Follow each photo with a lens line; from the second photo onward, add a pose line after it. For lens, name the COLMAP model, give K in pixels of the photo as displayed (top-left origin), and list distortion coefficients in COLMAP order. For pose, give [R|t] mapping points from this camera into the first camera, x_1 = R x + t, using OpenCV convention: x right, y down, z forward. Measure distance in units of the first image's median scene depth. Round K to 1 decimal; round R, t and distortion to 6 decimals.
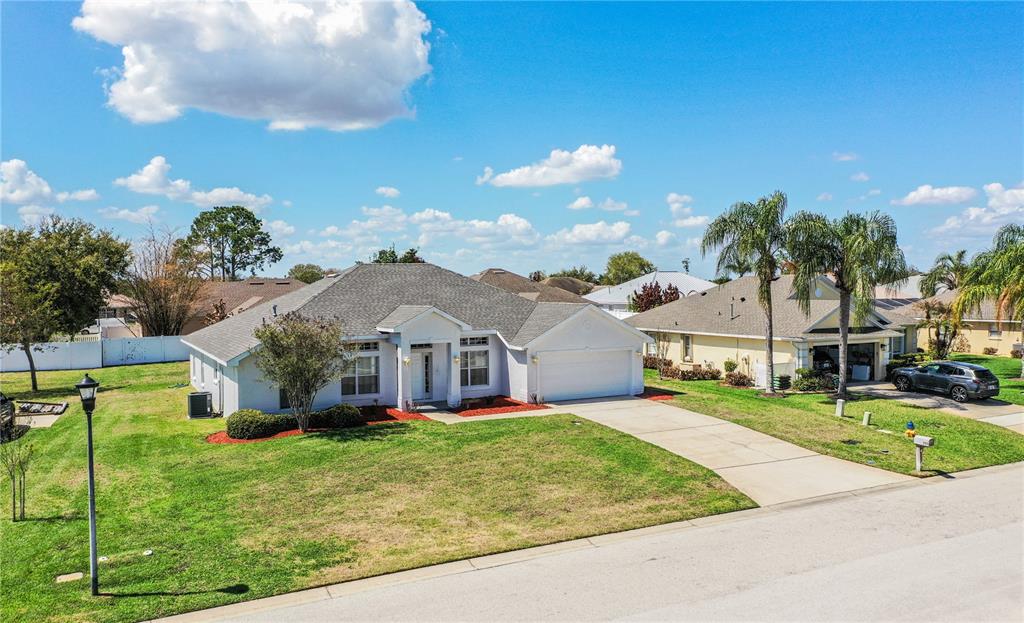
lens RADIAL K [[827.4, 0, 527.7], [0, 827.4, 311.5], [0, 0, 1]] dist [0.086574, 0.000700]
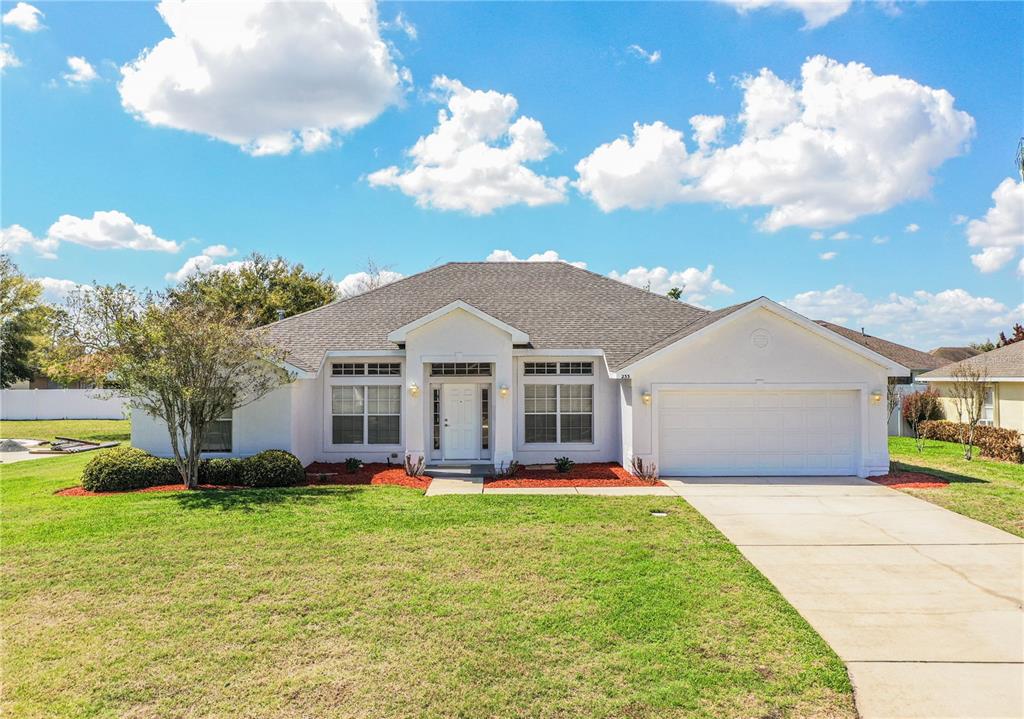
lens RADIAL K [[854.3, 0, 508.7], [0, 854.3, 319.7], [0, 0, 1]] dist [-0.004983, 0.002992]
pose [[0.886178, -0.022108, -0.462817, 0.185031], [-0.021749, 0.995775, -0.089210, 0.057153], [0.462834, 0.089121, 0.881954, 0.432062]]
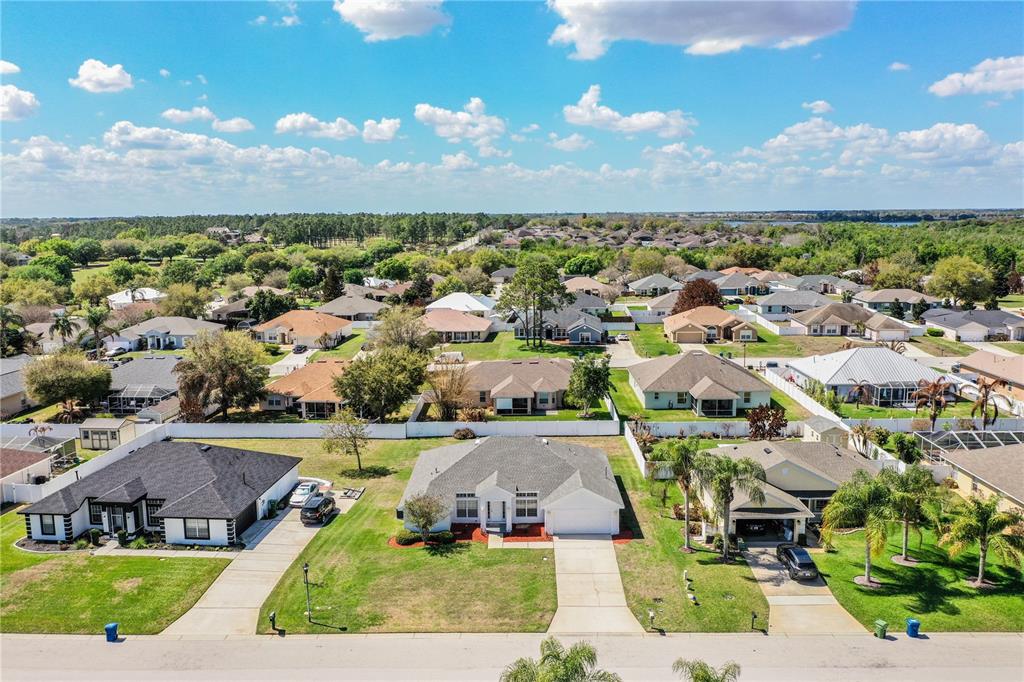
lens RADIAL K [[808.3, 0, 514.7], [0, 808.3, 367.2], [0, 0, 1]] dist [0.005444, -0.005869]
pose [[0.875060, 0.101259, -0.473303, 0.767223], [-0.021252, 0.984967, 0.171433, -0.580138], [0.483547, -0.139956, 0.864057, -0.601682]]
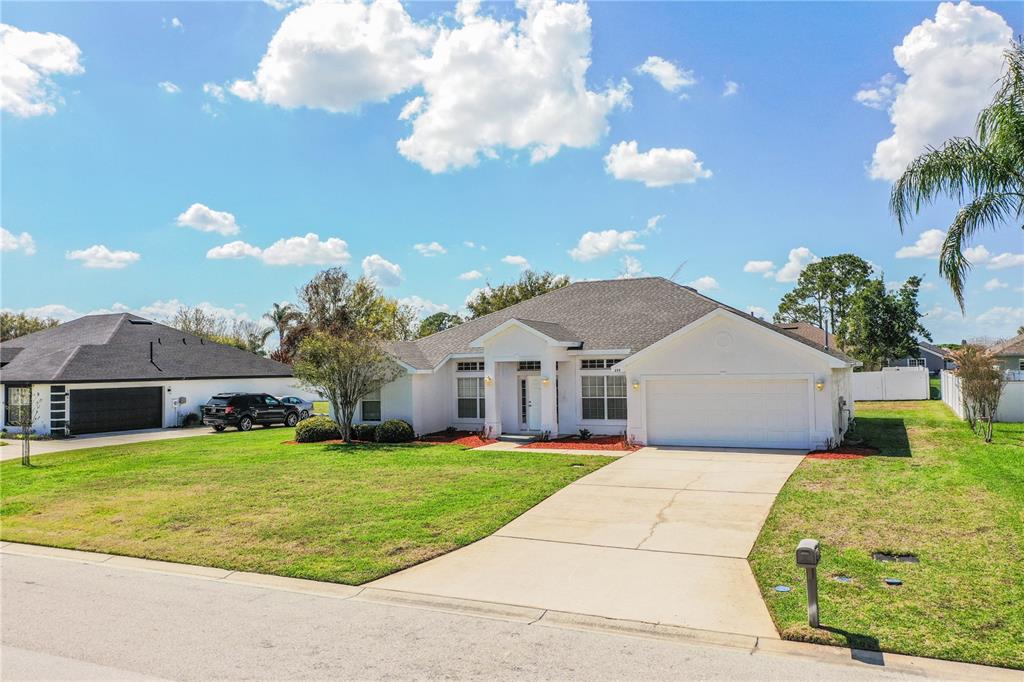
lens RADIAL K [[812.1, 0, 512.0], [0, 812.1, 341.0], [0, 0, 1]] dist [0.001413, -0.001449]
pose [[0.590993, -0.024529, -0.806304, 0.510466], [-0.015661, 0.999000, -0.041871, 0.048456], [0.806525, 0.037373, 0.590018, 0.461785]]
